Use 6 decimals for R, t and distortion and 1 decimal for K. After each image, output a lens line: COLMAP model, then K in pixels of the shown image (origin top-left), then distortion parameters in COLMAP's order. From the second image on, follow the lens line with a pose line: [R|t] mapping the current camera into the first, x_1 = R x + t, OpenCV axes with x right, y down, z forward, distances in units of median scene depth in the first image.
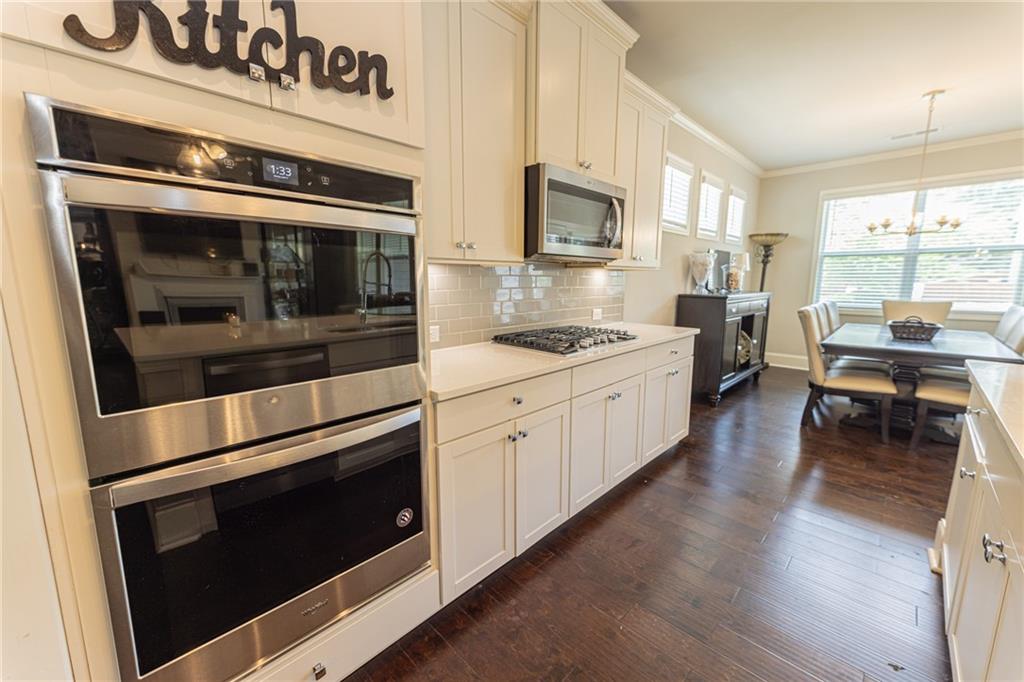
lens RADIAL K [[406.7, 0, 512.3], [0, 406.7, 342.6], [0, 0, 1]] dist [0.000658, 0.000116]
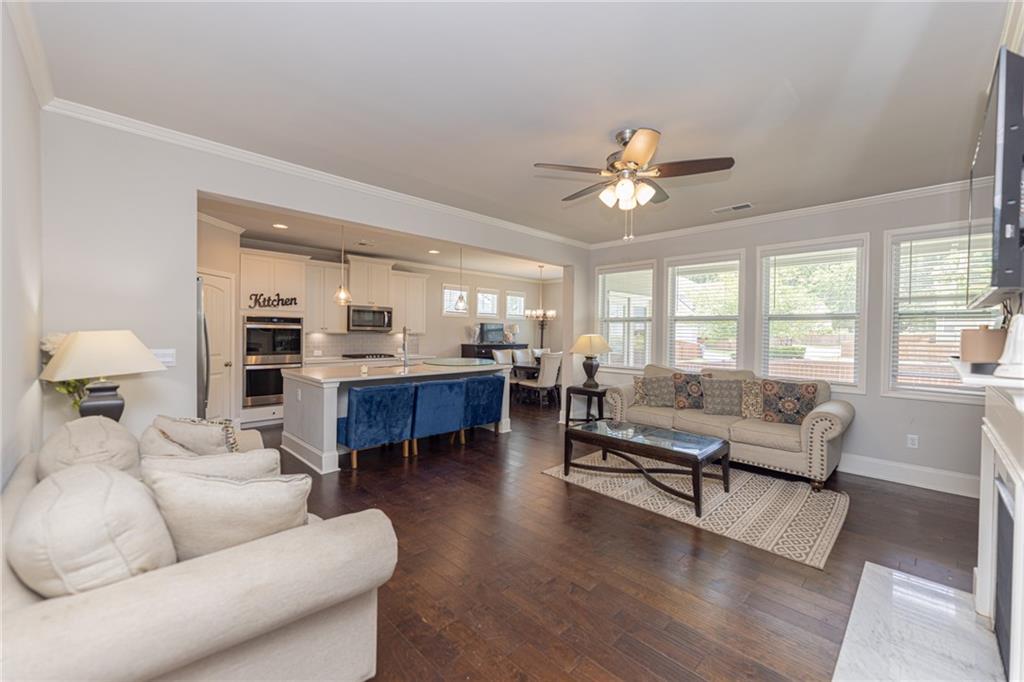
lens RADIAL K [[406.7, 0, 514.4], [0, 406.7, 336.7], [0, 0, 1]] dist [0.000658, 0.000116]
pose [[0.999788, 0.007926, -0.019012, 1.149875], [-0.010696, 0.988576, -0.150345, 0.259179], [0.017603, 0.150516, 0.988451, -1.804782]]
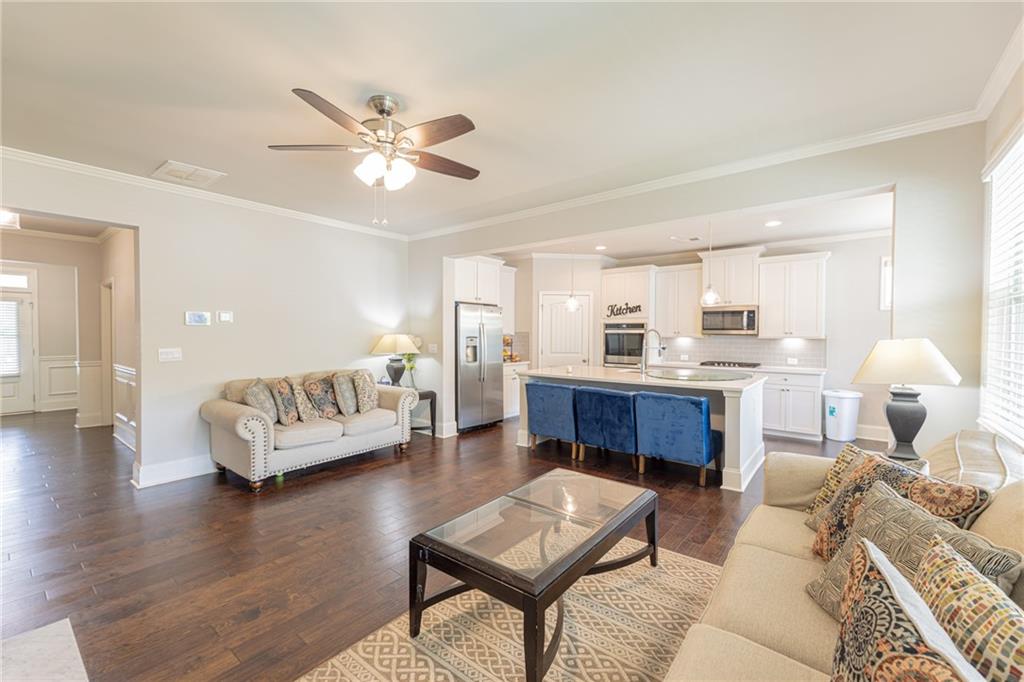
lens RADIAL K [[406.7, 0, 511.5], [0, 406.7, 340.0], [0, 0, 1]] dist [0.000658, 0.000116]
pose [[0.129923, 0.012606, -0.991444, 2.279953], [-0.162790, 0.986622, -0.008788, 0.075464], [0.978069, 0.162539, 0.130237, -0.662539]]
